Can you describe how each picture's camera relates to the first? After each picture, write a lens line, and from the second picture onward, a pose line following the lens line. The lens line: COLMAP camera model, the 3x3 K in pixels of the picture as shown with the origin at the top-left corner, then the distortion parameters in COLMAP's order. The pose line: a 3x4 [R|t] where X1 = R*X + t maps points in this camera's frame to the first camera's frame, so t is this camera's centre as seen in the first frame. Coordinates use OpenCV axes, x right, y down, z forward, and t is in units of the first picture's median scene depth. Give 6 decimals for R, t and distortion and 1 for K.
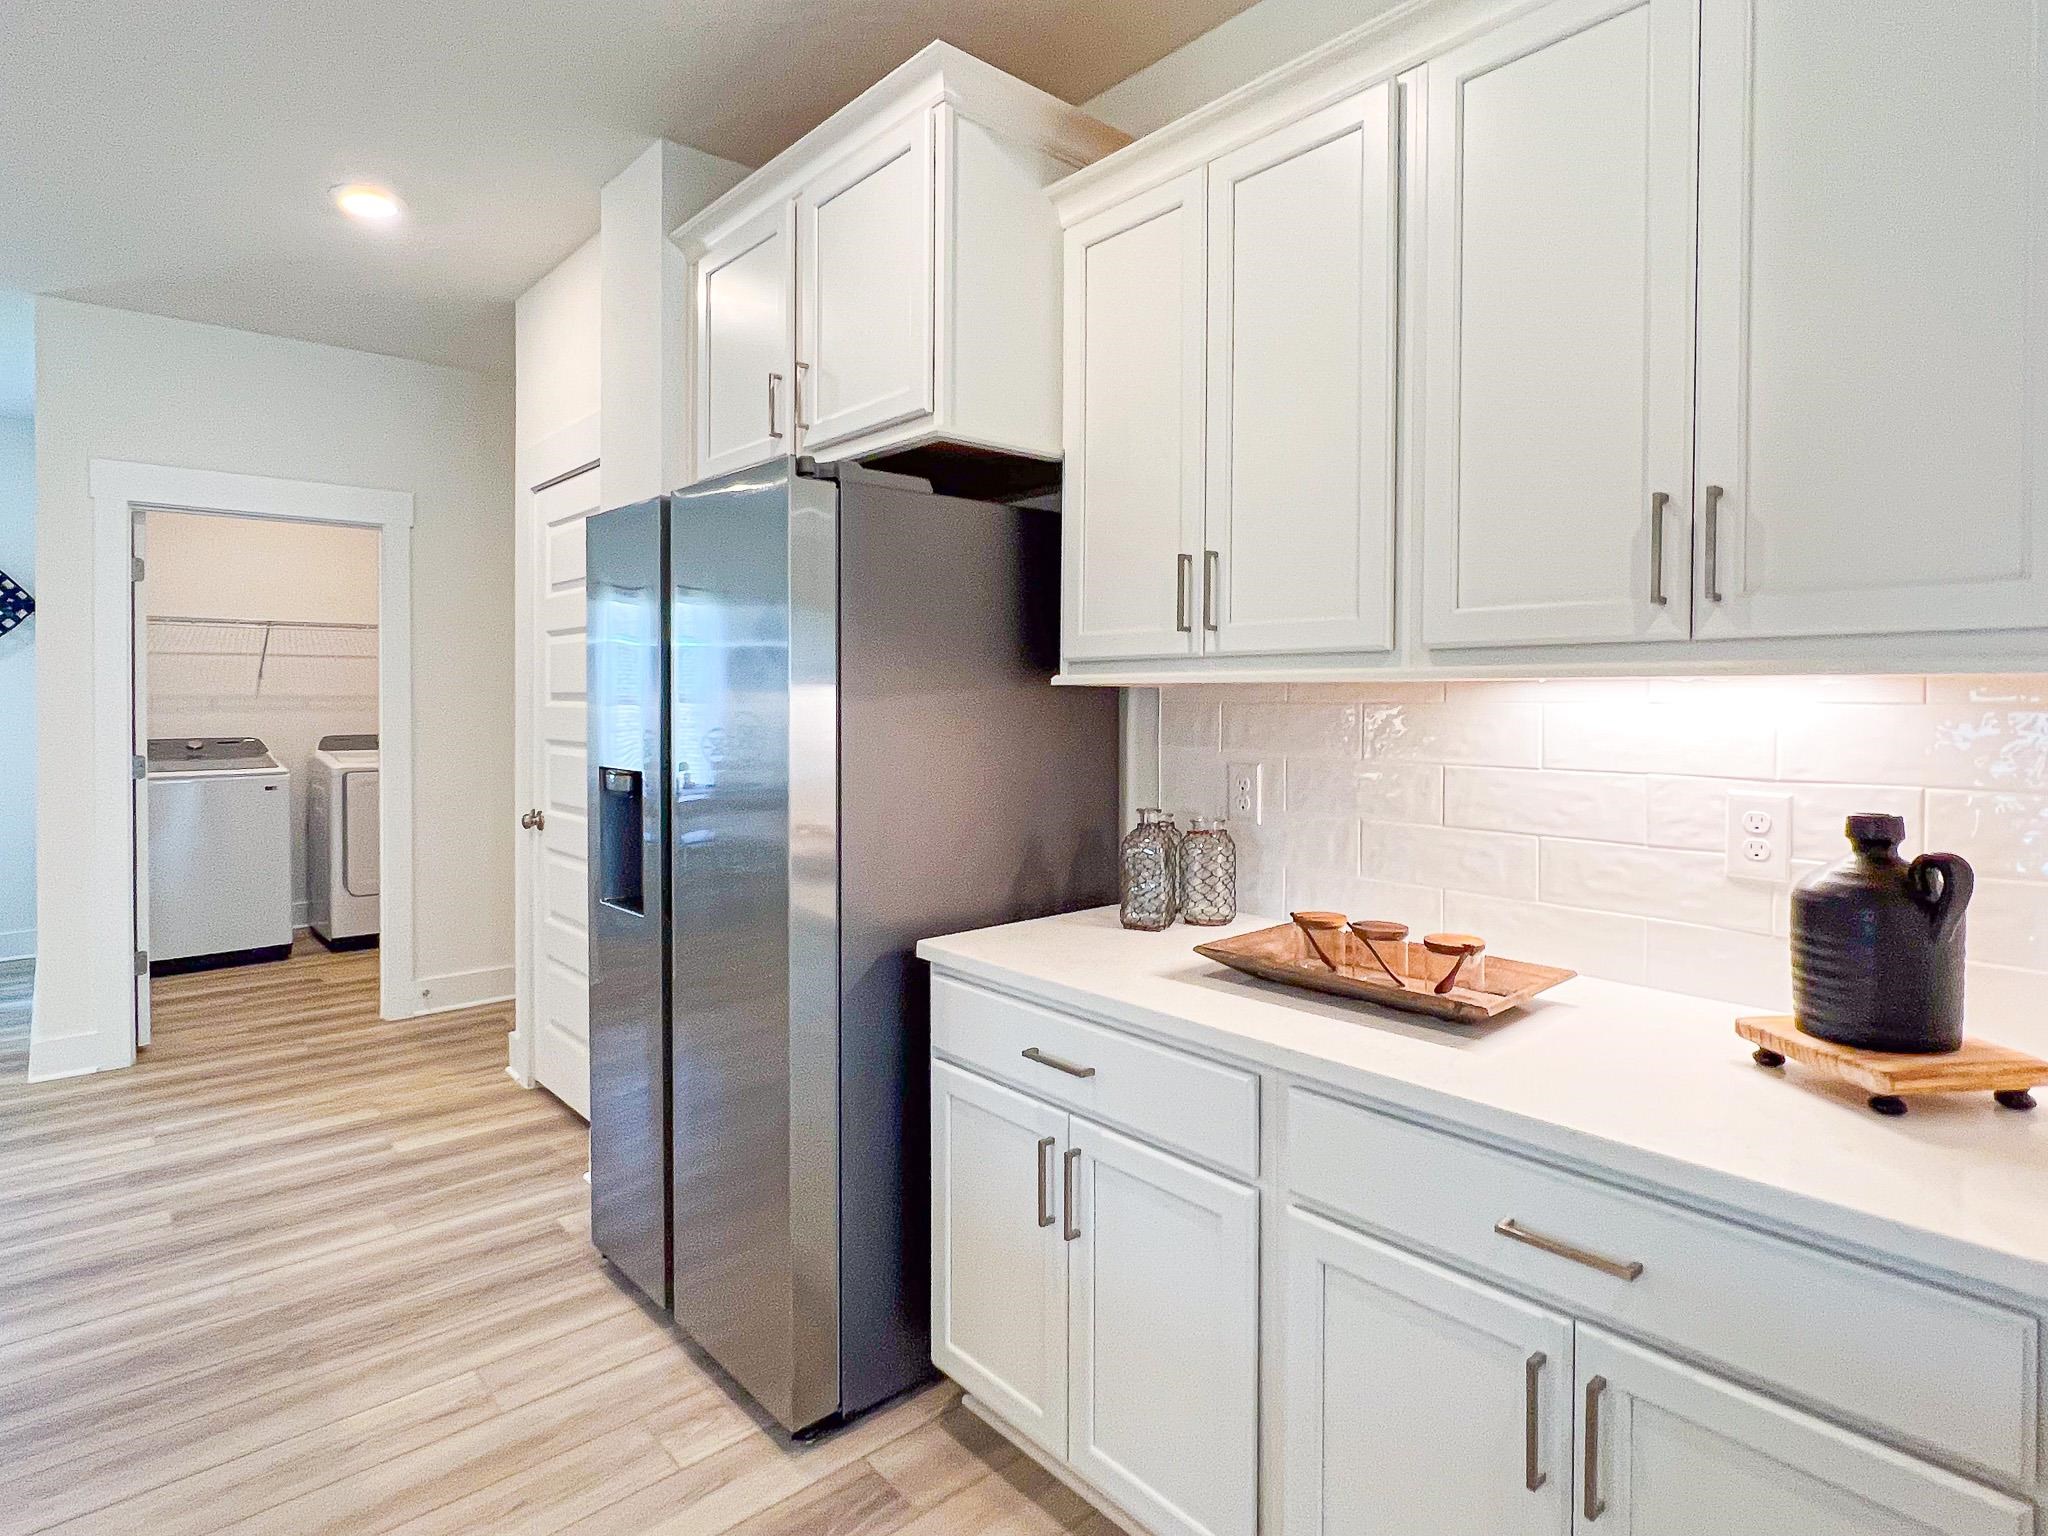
lens RADIAL K [[1115.1, 0, 985.7], [0, 1115.1, 702.6], [0, 0, 1]] dist [-0.000154, 0.004267]
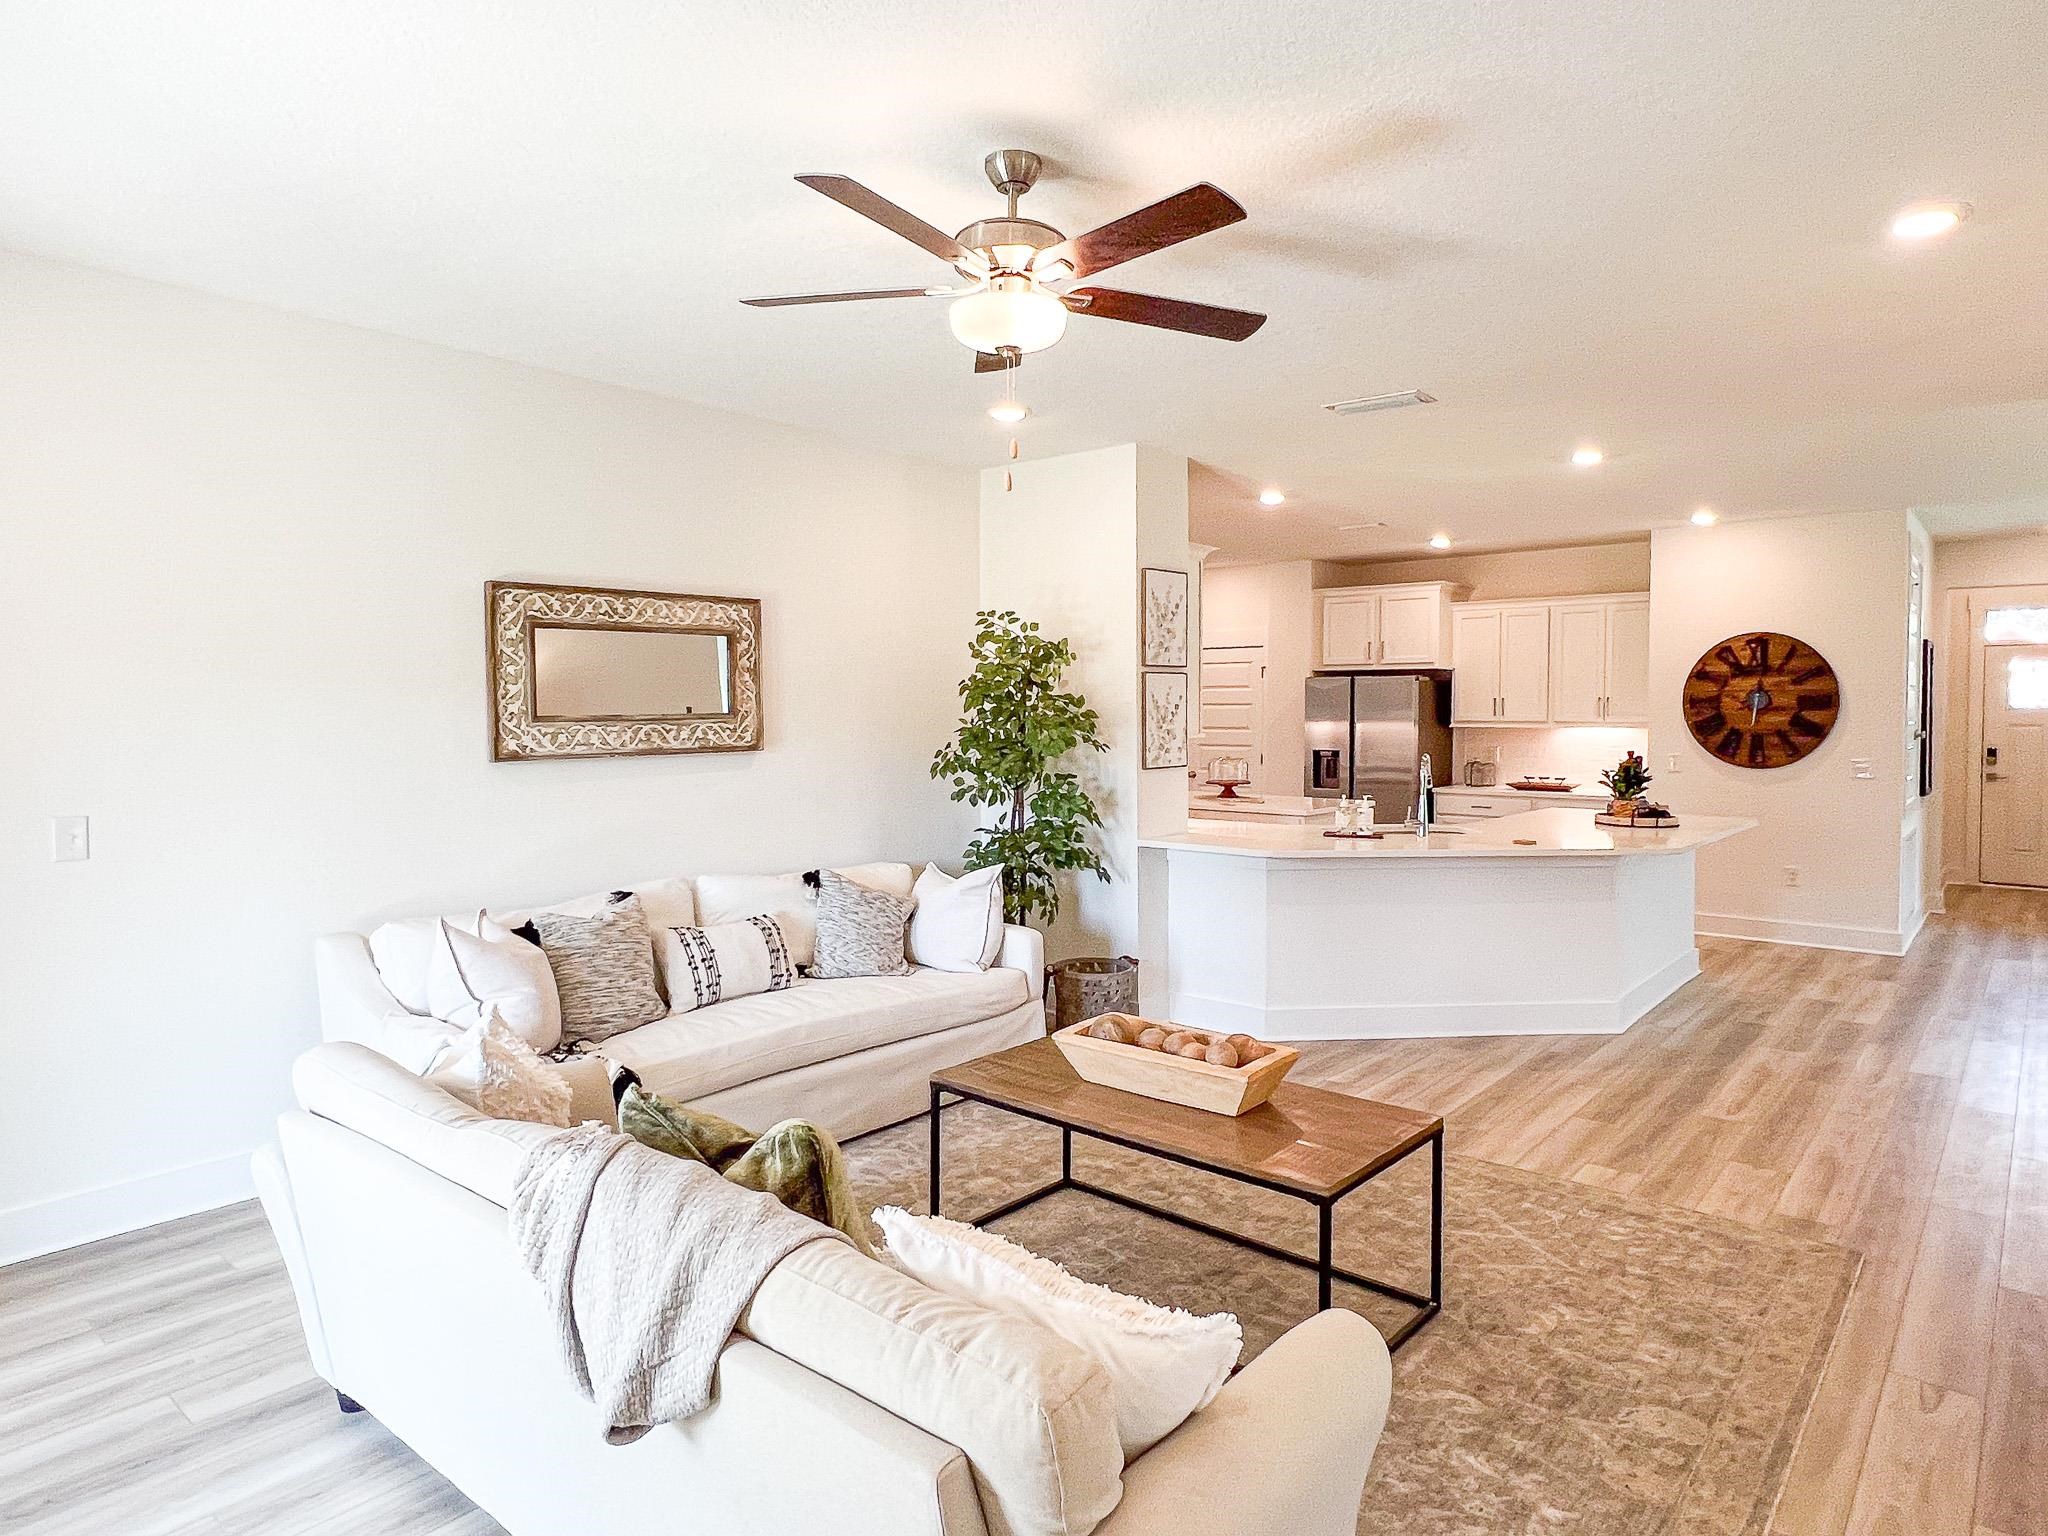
lens RADIAL K [[1210.1, 0, 1019.1], [0, 1210.1, 748.4], [0, 0, 1]] dist [0.006464, 0.004692]
pose [[0.985834, -0.000070, 0.167724, -2.409965], [-0.003282, 0.999800, 0.019709, -0.021138], [-0.167692, -0.019980, 0.985637, -3.315235]]
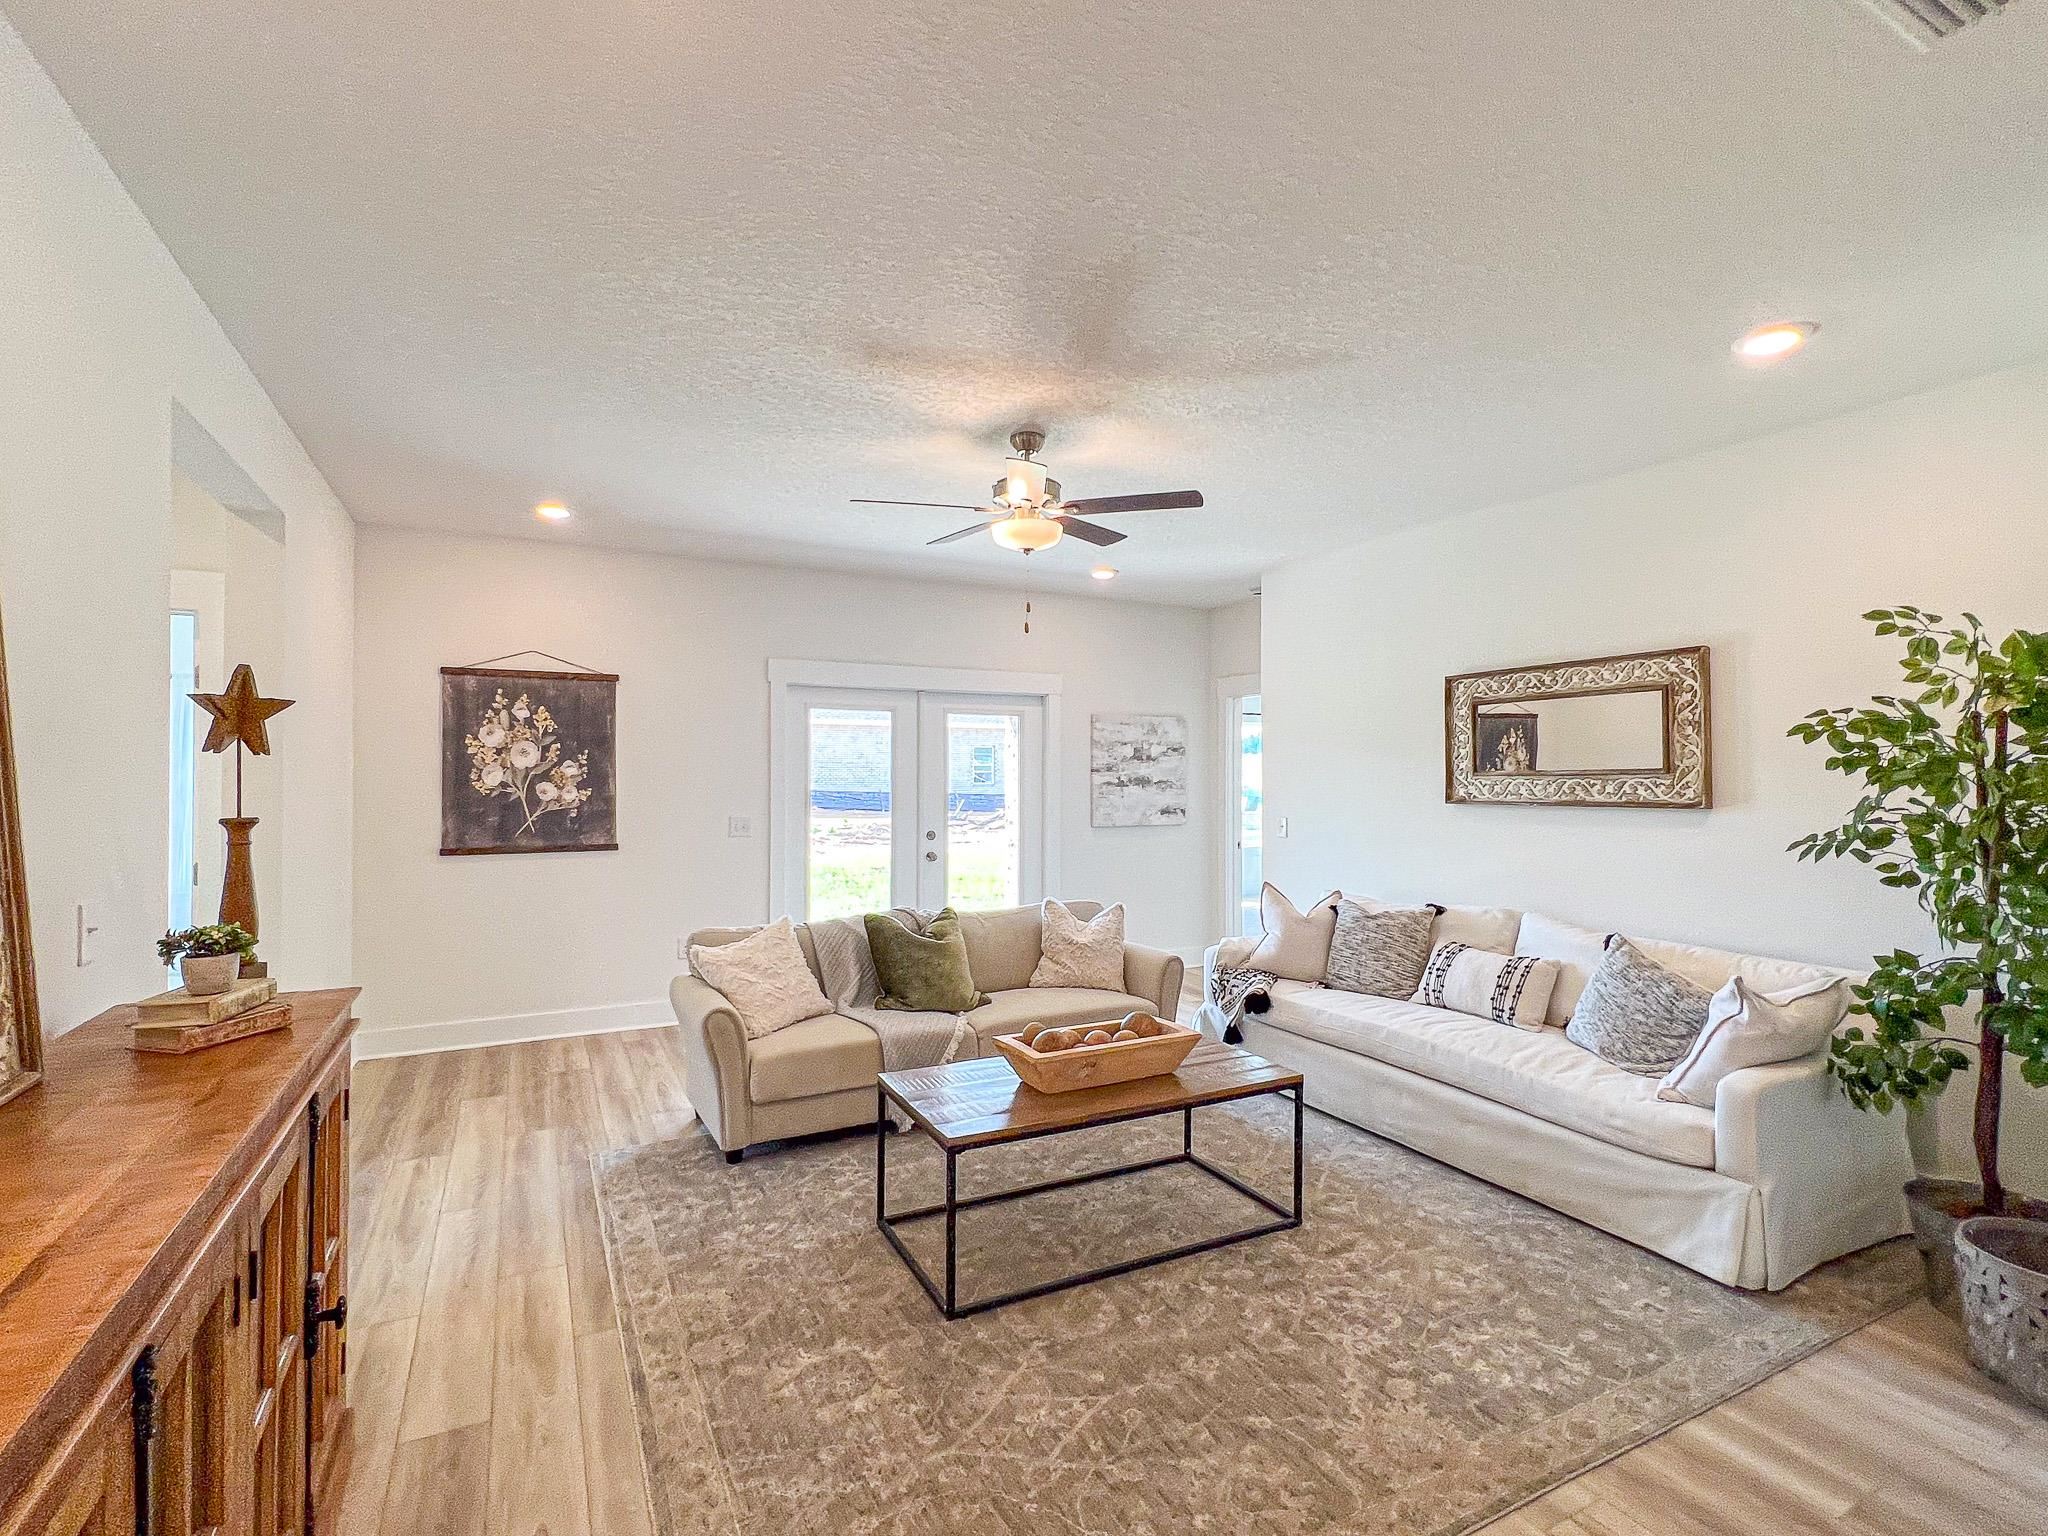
lens RADIAL K [[896.7, 0, 1019.7], [0, 896.7, 773.9], [0, 0, 1]] dist [0.000825, 0.000109]
pose [[-0.191577, 0.005546, -0.981462, -0.585654], [-0.011801, 0.999899, 0.007954, -0.031156], [0.981407, 0.013106, -0.191492, -1.704996]]
